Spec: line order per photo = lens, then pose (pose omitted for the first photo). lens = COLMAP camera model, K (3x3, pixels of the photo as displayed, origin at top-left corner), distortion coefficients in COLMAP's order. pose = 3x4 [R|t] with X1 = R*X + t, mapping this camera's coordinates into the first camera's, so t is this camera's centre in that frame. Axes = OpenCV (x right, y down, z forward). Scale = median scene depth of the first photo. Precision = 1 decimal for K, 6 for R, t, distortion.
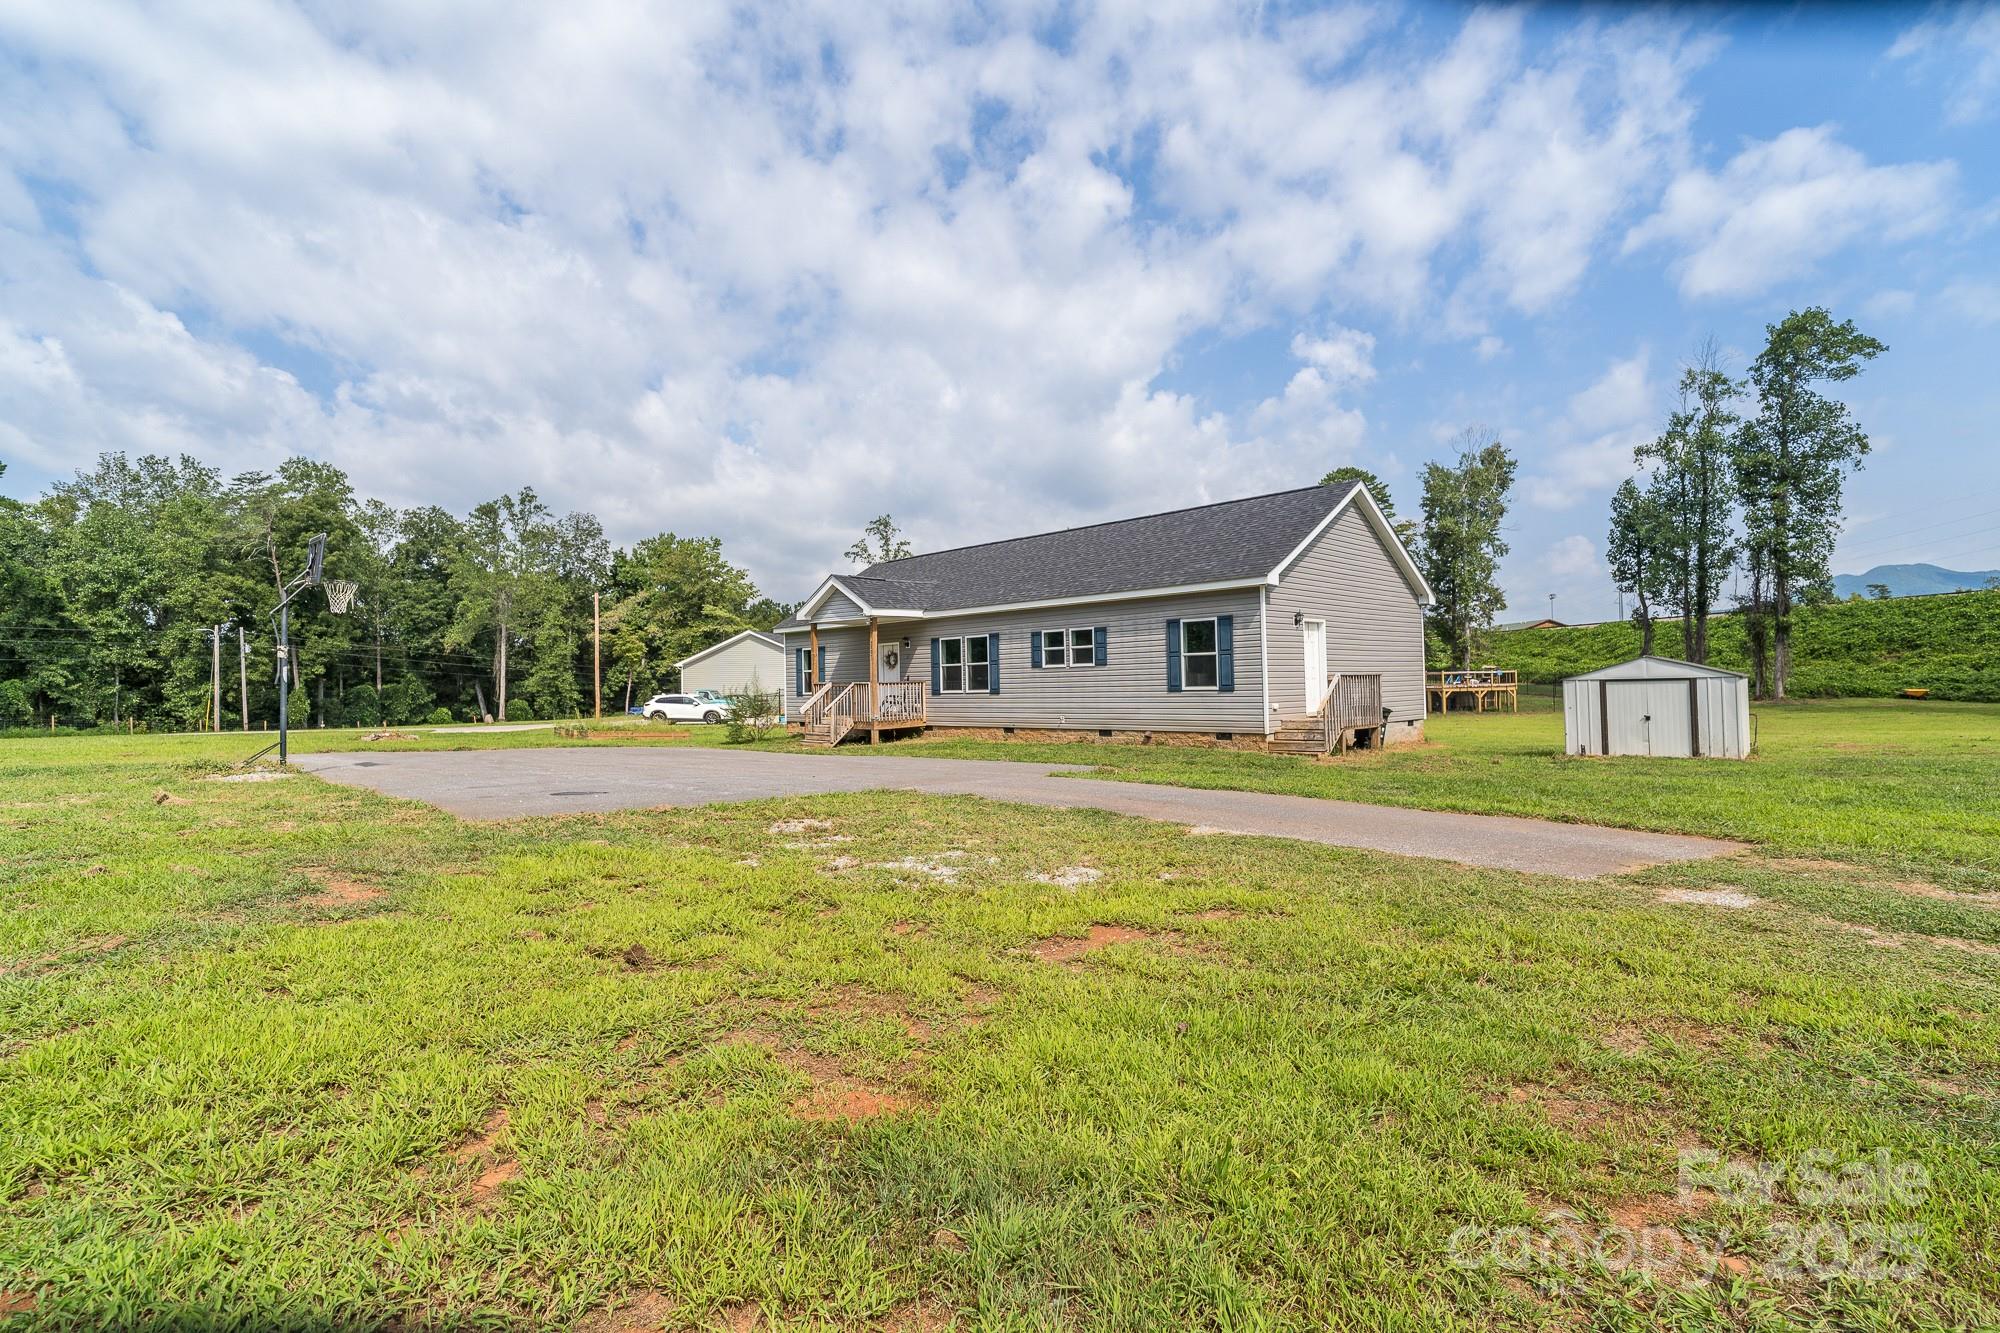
lens RADIAL K [[940.7, 0, 1017.7], [0, 940.7, 663.3], [0, 0, 1]] dist [-0.004492, 0.003038]
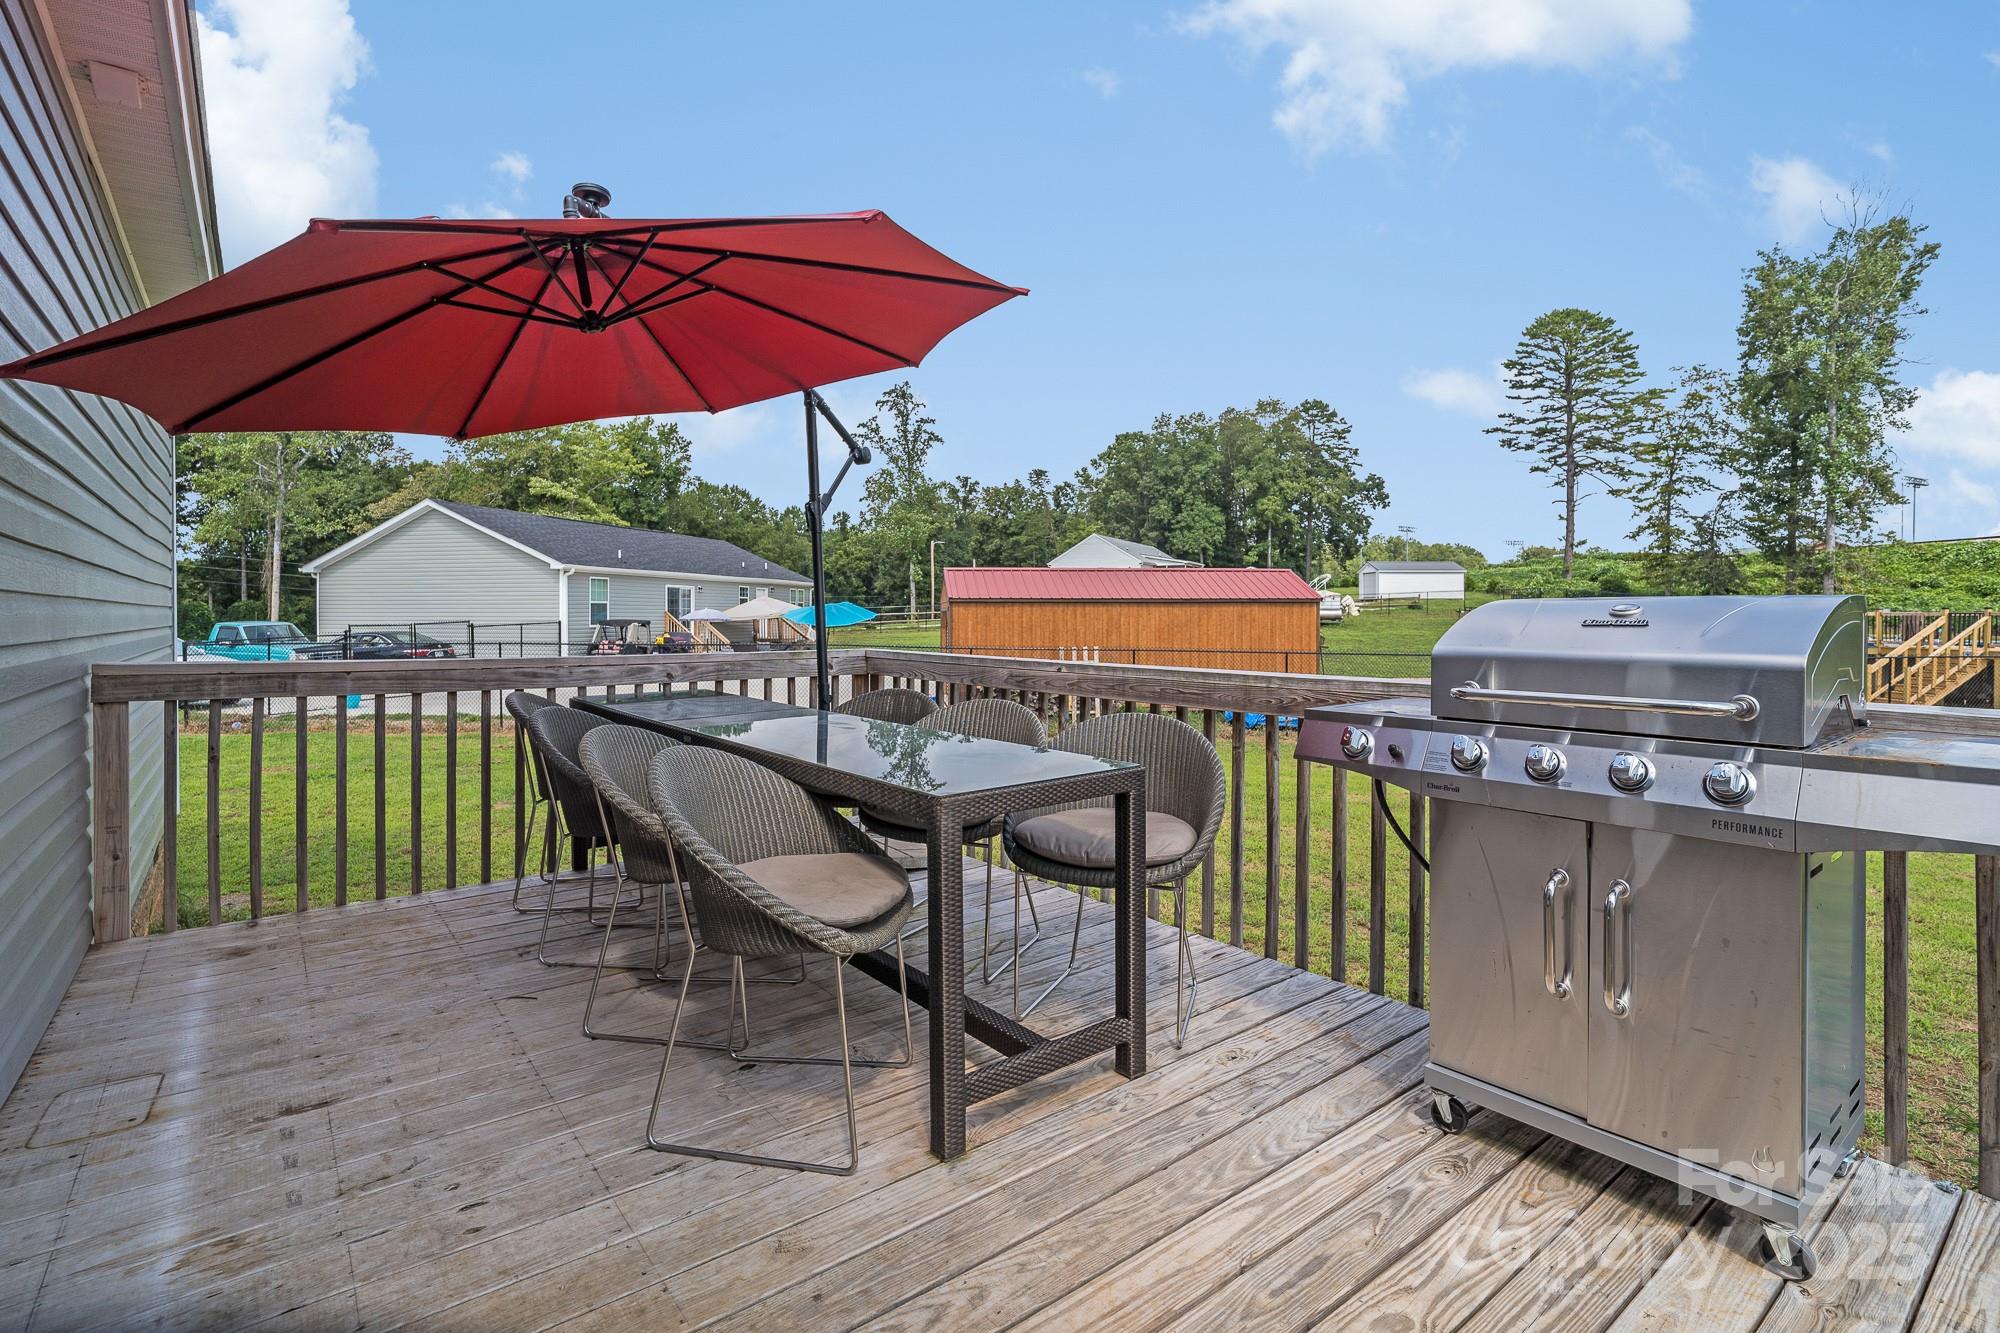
lens RADIAL K [[940.7, 0, 1010.0], [0, 940.7, 624.3], [0, 0, 1]] dist [-0.004492, 0.003038]
pose [[0.992778, 0.020640, -0.118176, 0.078283], [-0.016430, 0.999199, 0.036491, 0.007718], [0.118835, -0.034286, 0.992322, 0.635181]]
